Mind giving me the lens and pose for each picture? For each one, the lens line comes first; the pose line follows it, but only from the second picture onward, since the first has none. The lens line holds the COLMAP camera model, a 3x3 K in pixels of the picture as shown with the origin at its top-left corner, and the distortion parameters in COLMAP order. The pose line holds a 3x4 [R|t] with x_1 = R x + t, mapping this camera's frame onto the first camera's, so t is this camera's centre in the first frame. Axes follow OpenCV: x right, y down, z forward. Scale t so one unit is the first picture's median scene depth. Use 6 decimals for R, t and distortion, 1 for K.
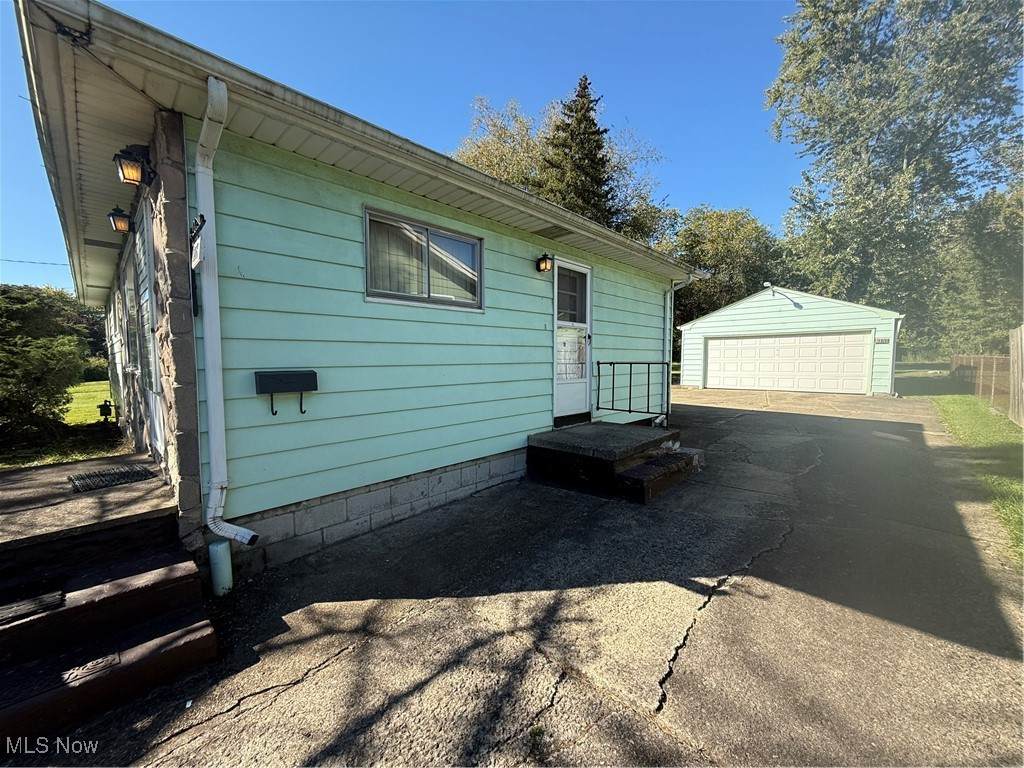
lens RADIAL K [[407.3, 0, 512.0], [0, 407.3, 384.0], [0, 0, 1]] dist [-0.000163, -0.000059]
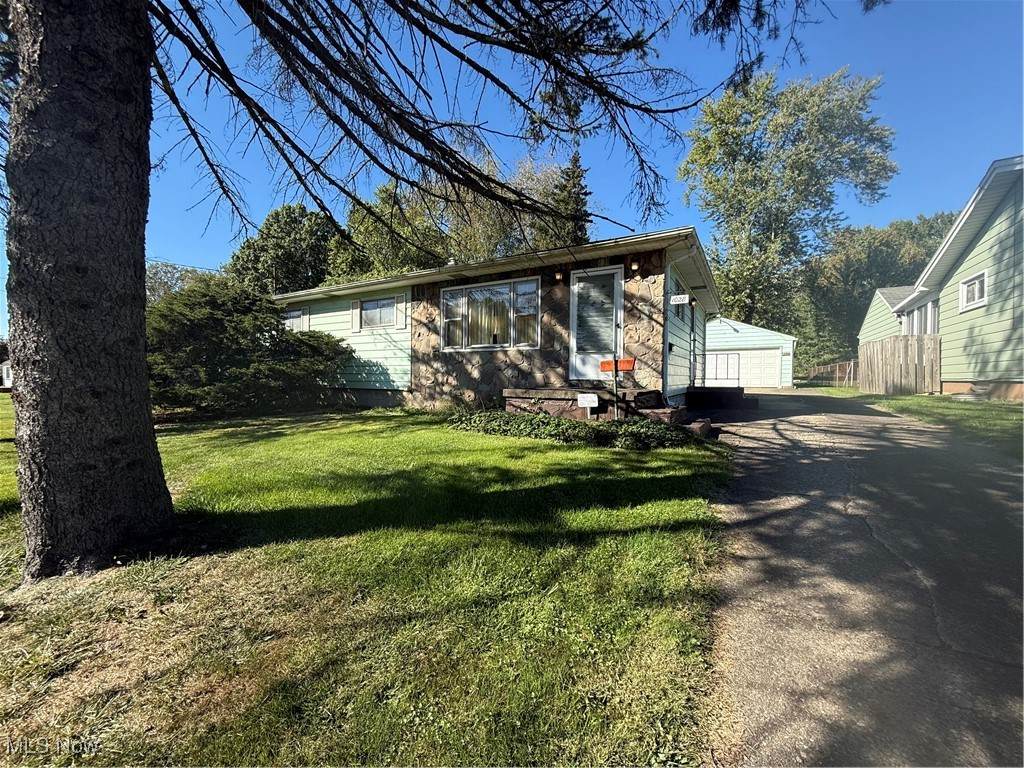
lens RADIAL K [[407.3, 0, 512.0], [0, 407.3, 384.0], [0, 0, 1]] dist [-0.000163, -0.000059]
pose [[0.972407, 0.007804, 0.233162, -0.269510], [0.002924, 0.998954, -0.045631, 0.043162], [-0.233275, 0.045053, 0.971367, -0.158901]]
